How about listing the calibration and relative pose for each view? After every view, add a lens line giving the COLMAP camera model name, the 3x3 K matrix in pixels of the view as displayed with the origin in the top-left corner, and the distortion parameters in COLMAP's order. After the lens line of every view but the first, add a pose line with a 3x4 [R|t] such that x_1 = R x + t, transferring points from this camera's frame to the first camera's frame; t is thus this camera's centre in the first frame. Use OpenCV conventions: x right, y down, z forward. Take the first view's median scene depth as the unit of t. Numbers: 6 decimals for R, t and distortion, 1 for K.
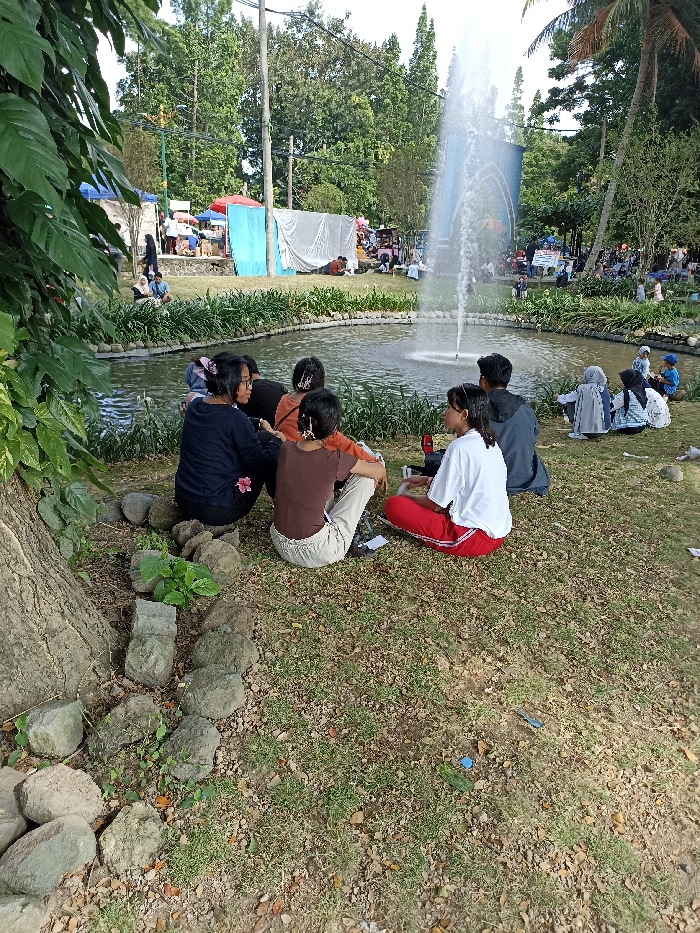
lens RADIAL K [[666.7, 0, 350.0], [0, 666.7, 466.5], [0, 0, 1]] dist [0.061472, -0.065373]
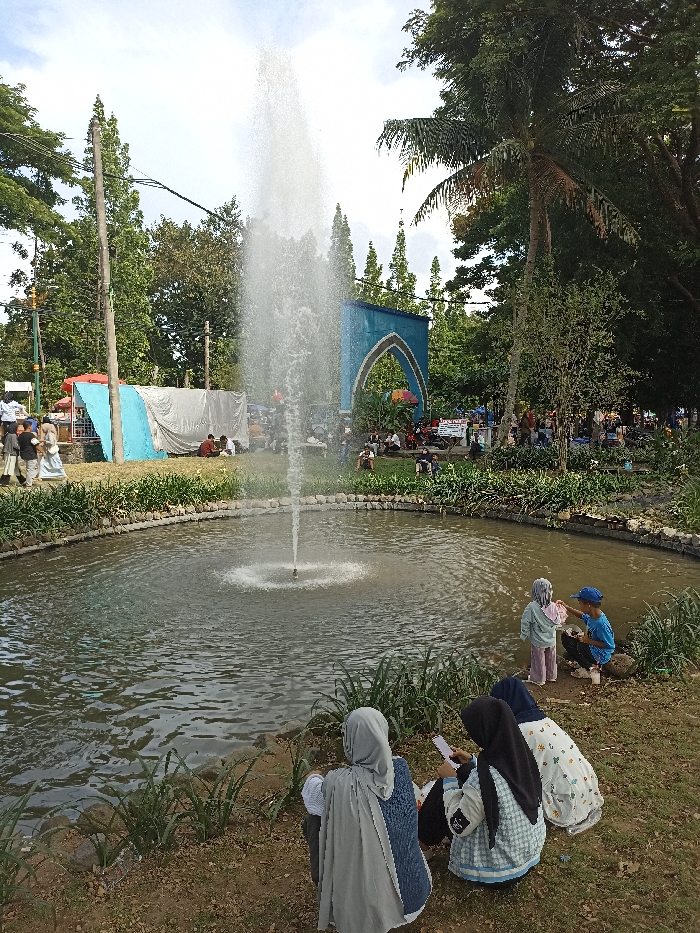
lens RADIAL K [[666.7, 0, 350.0], [0, 666.7, 466.5], [0, 0, 1]] dist [0.061472, -0.065373]
pose [[0.997180, -0.046769, 0.058699, 0.097886], [0.059972, 0.966767, -0.248525, -0.052203], [-0.045125, 0.251344, 0.966845, 0.176042]]
